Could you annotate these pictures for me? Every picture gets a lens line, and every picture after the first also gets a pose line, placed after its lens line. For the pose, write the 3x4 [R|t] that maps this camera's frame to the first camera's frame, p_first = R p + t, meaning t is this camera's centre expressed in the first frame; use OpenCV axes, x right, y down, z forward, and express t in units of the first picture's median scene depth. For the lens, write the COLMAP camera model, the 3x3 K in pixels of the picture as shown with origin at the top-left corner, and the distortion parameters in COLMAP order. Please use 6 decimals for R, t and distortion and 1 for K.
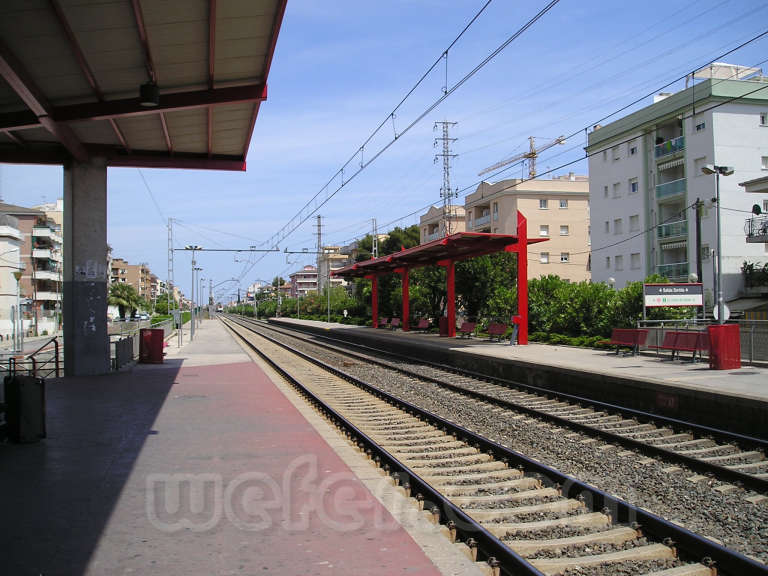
lens RADIAL K [[779.0, 0, 398.2], [0, 779.0, 290.6], [0, 0, 1]] dist [-0.147293, 0.103959]
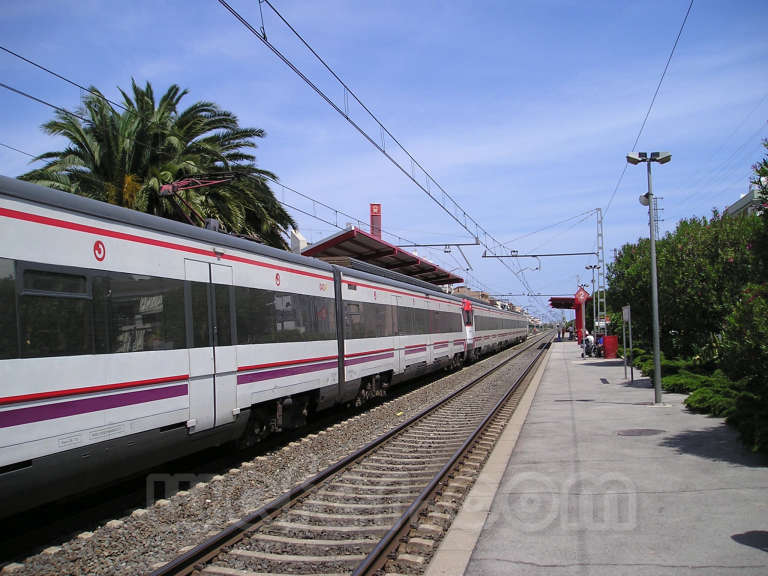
lens RADIAL K [[779.0, 0, 398.2], [0, 779.0, 290.6], [0, 0, 1]] dist [-0.147293, 0.103959]
pose [[0.901041, -0.026230, -0.432941, 0.351692], [0.016833, 0.999532, -0.025524, -0.019167], [0.433408, 0.015711, 0.901061, -0.735396]]
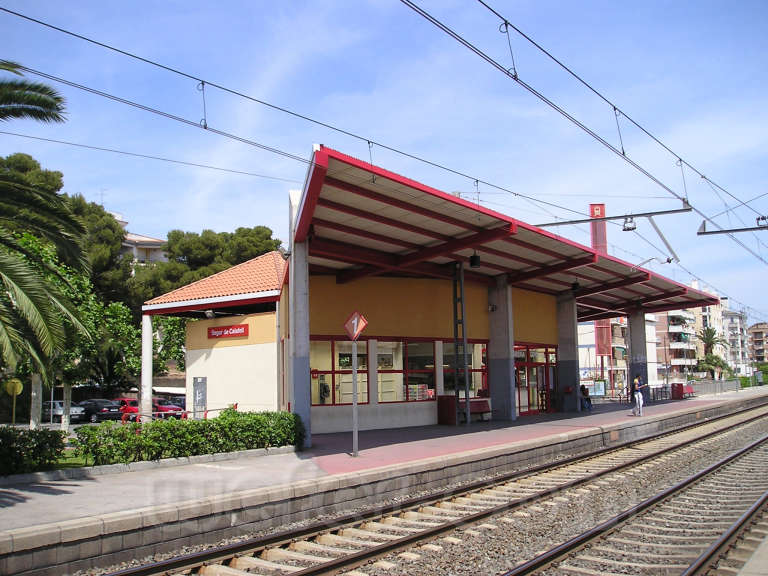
lens RADIAL K [[779.0, 0, 398.2], [0, 779.0, 290.6], [0, 0, 1]] dist [-0.147293, 0.103959]
pose [[0.678819, -0.080206, -0.729912, 0.269631], [0.021410, 0.995756, -0.089506, -0.012317], [0.733993, 0.045131, 0.677656, -0.379600]]
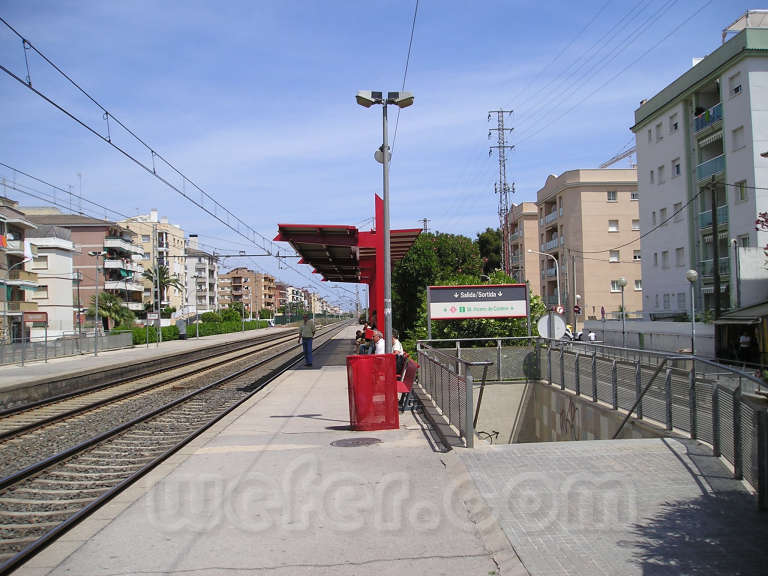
lens RADIAL K [[779.0, 0, 398.2], [0, 779.0, 290.6], [0, 0, 1]] dist [-0.147293, 0.103959]
pose [[0.980699, -0.016114, -0.194856, 0.167626], [0.014922, 0.999860, -0.007588, -0.000061], [0.194951, 0.004534, 0.980802, 0.119208]]
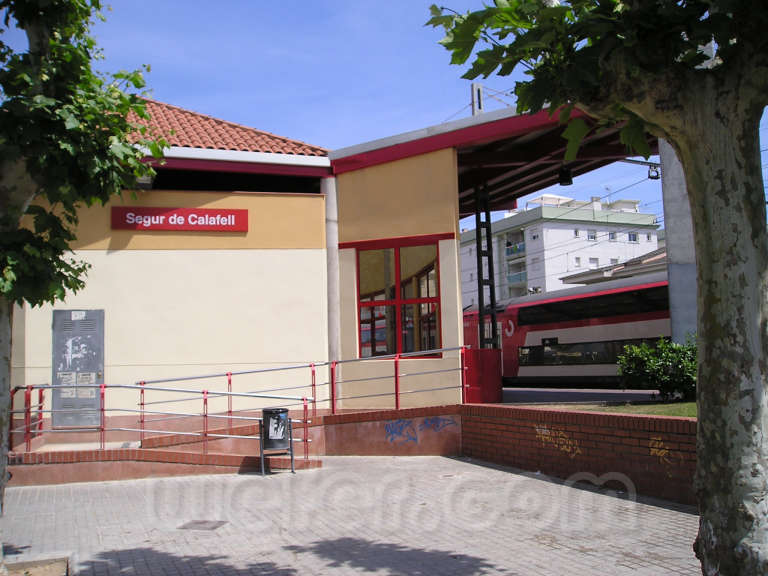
lens RADIAL K [[779.0, 0, 398.2], [0, 779.0, 290.6], [0, 0, 1]] dist [-0.147293, 0.103959]
pose [[0.982899, 0.003032, 0.184121, -0.127081], [0.012380, 0.996514, -0.082498, 0.009782], [-0.183729, 0.083366, 0.979435, -0.374108]]
